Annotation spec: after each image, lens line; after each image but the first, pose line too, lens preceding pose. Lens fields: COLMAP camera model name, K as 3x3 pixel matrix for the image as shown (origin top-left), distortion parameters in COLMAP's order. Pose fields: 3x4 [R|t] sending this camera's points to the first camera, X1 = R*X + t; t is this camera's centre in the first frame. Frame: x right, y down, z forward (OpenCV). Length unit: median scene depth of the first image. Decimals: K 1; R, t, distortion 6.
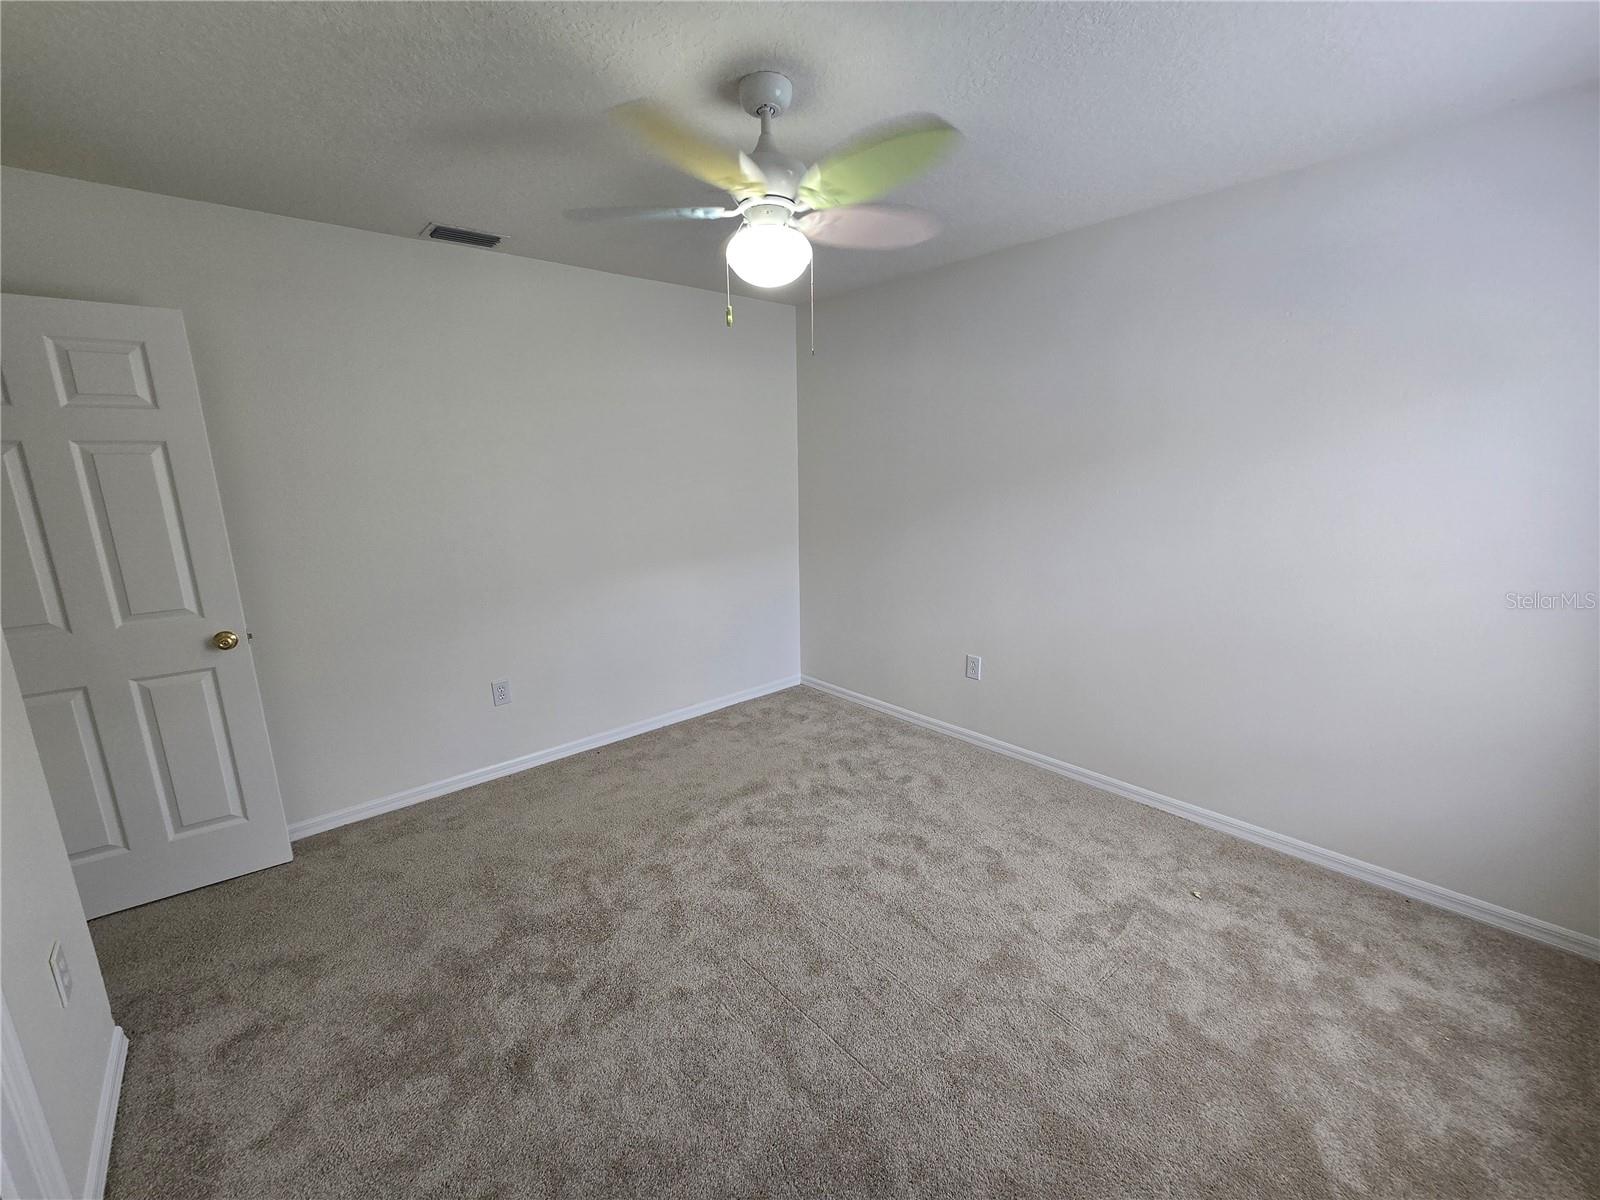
lens RADIAL K [[656.6, 0, 794.8], [0, 656.6, 606.5], [0, 0, 1]] dist [-0.000385, -0.000063]
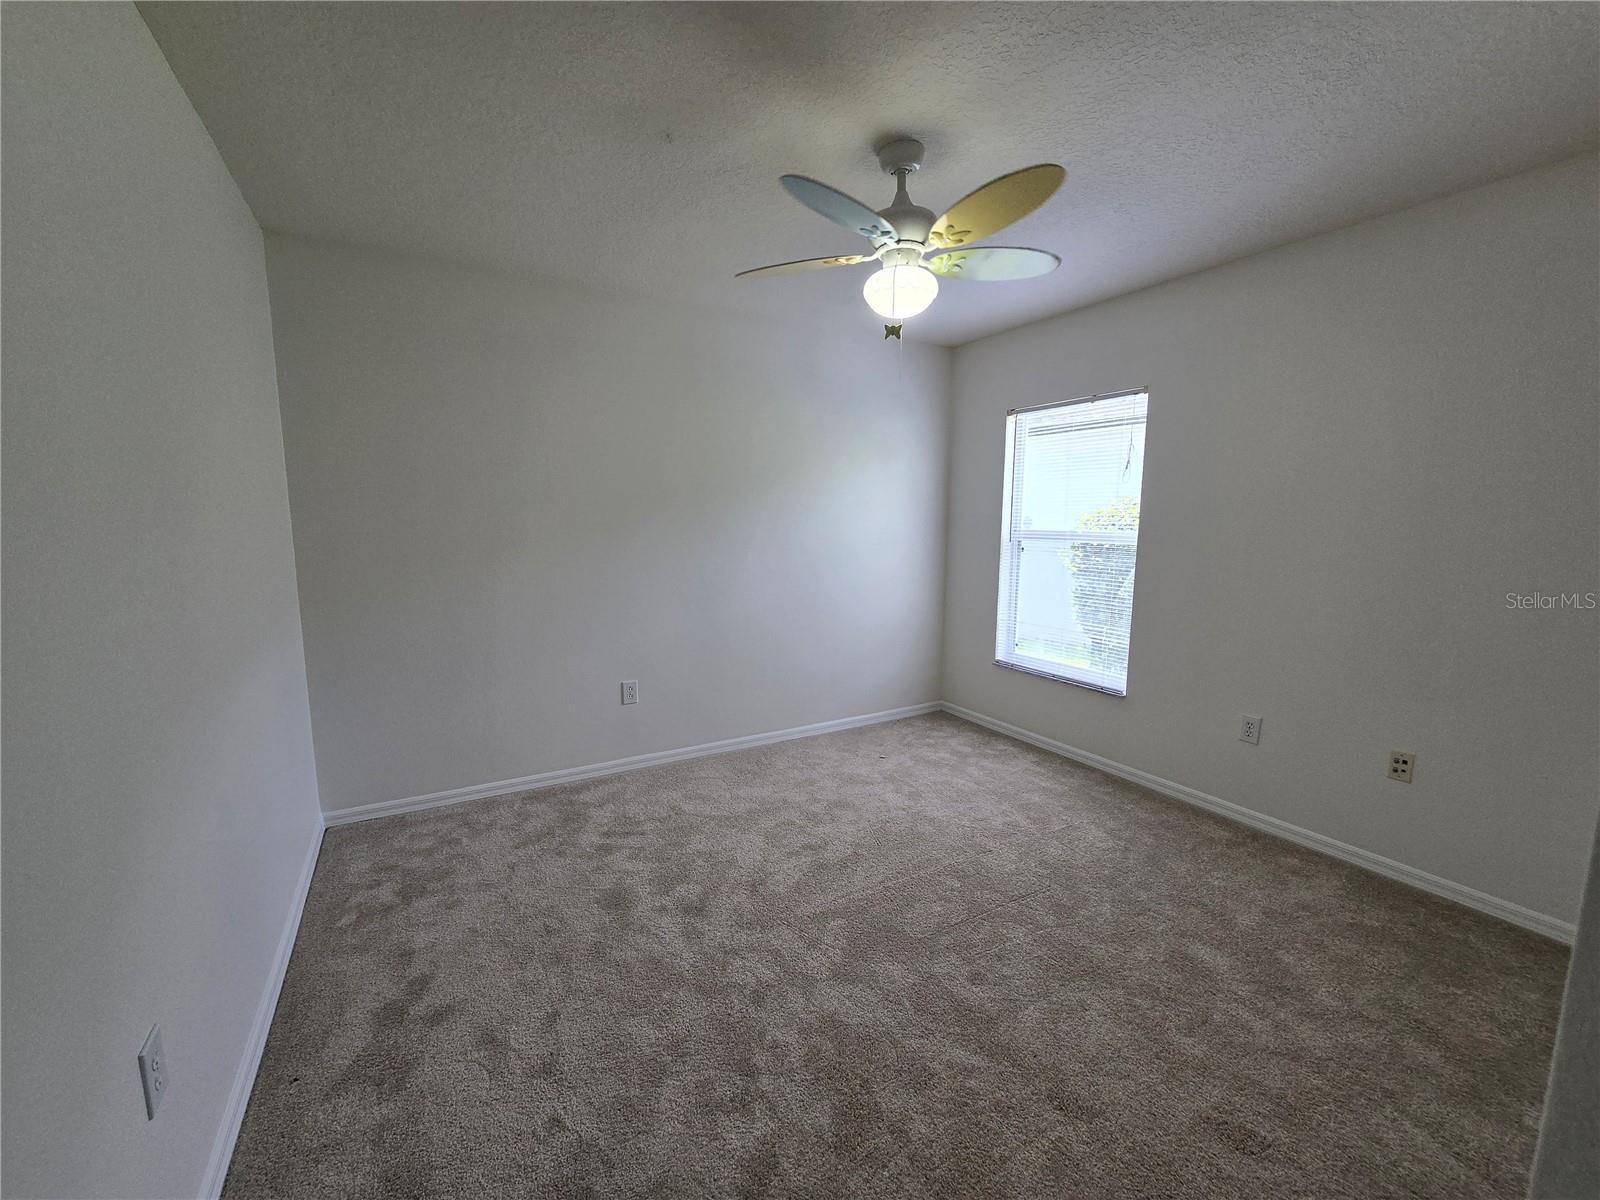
lens RADIAL K [[656.6, 0, 794.8], [0, 656.6, 606.5], [0, 0, 1]] dist [-0.000385, -0.000063]
pose [[0.206417, -0.124321, 0.970534, -0.773110], [0.198801, 0.976535, 0.082809, -0.086254], [-0.958056, 0.175850, 0.226288, 0.607715]]
